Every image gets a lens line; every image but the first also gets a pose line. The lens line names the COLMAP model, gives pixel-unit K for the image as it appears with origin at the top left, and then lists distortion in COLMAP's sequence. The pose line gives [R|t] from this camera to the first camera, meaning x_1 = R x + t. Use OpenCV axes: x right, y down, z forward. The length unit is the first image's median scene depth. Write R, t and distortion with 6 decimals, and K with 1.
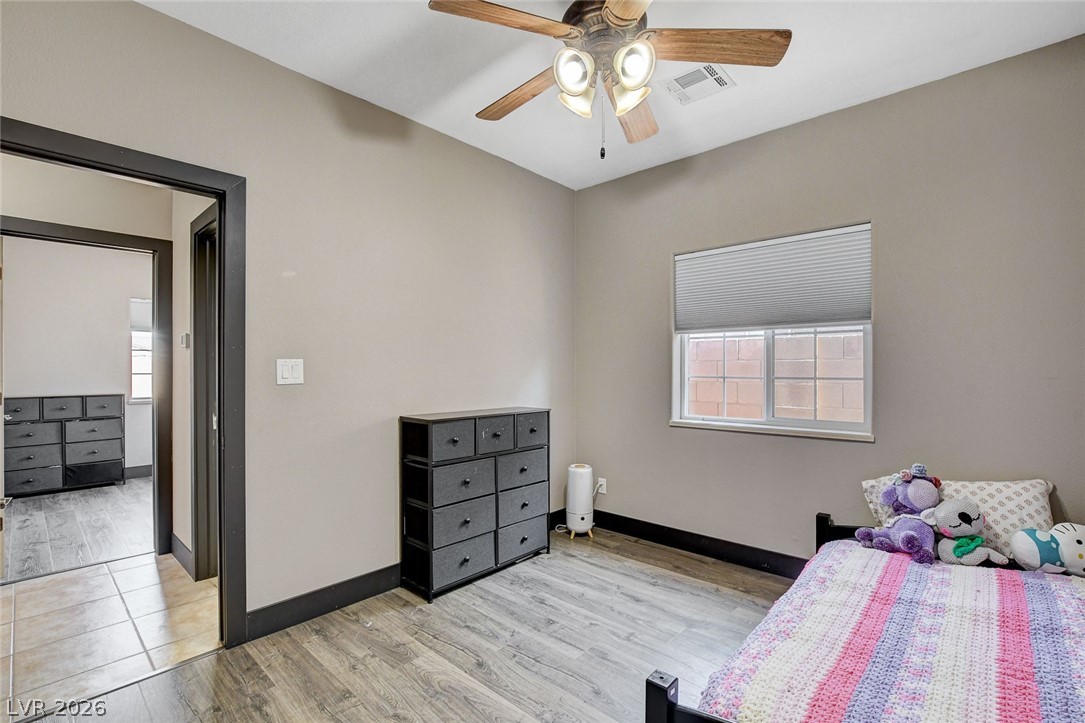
lens RADIAL K [[491.0, 0, 541.6], [0, 491.0, 364.7], [0, 0, 1]] dist [-0.021298, 0.001853]
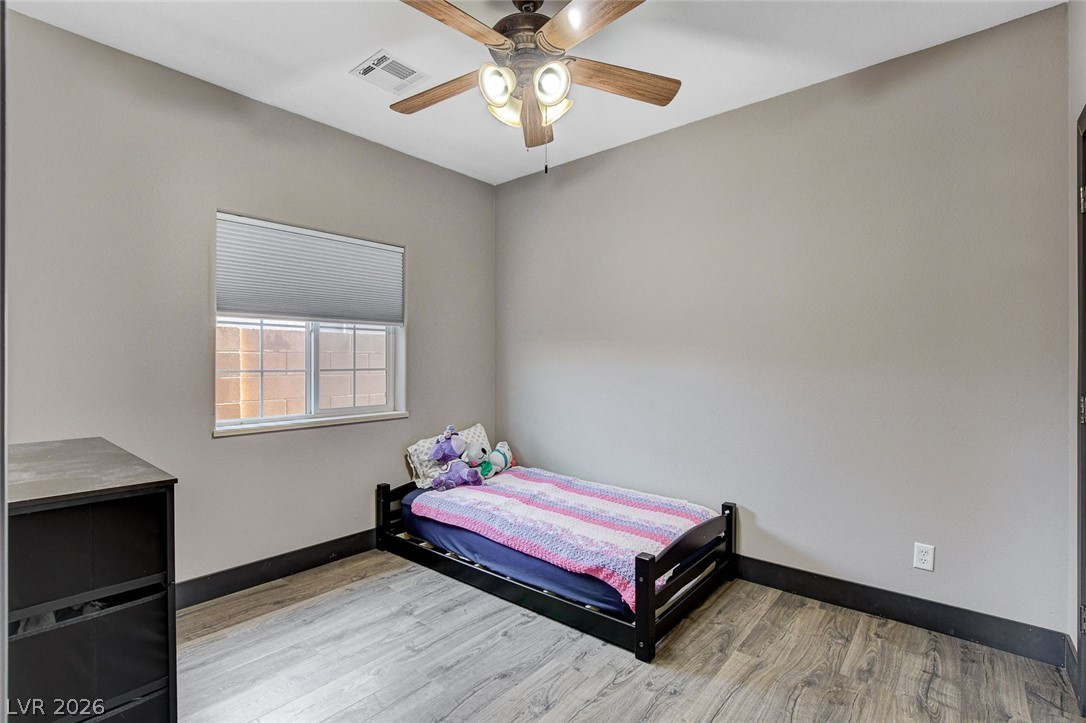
lens RADIAL K [[497.4, 0, 546.8], [0, 497.4, 360.9], [0, 0, 1]] dist [-0.017319, -0.000854]
pose [[-0.043011, -0.000569, 0.999074, -0.589936], [-0.007323, 0.999973, 0.000254, 0.004341], [-0.999048, -0.007306, -0.043014, 0.606813]]
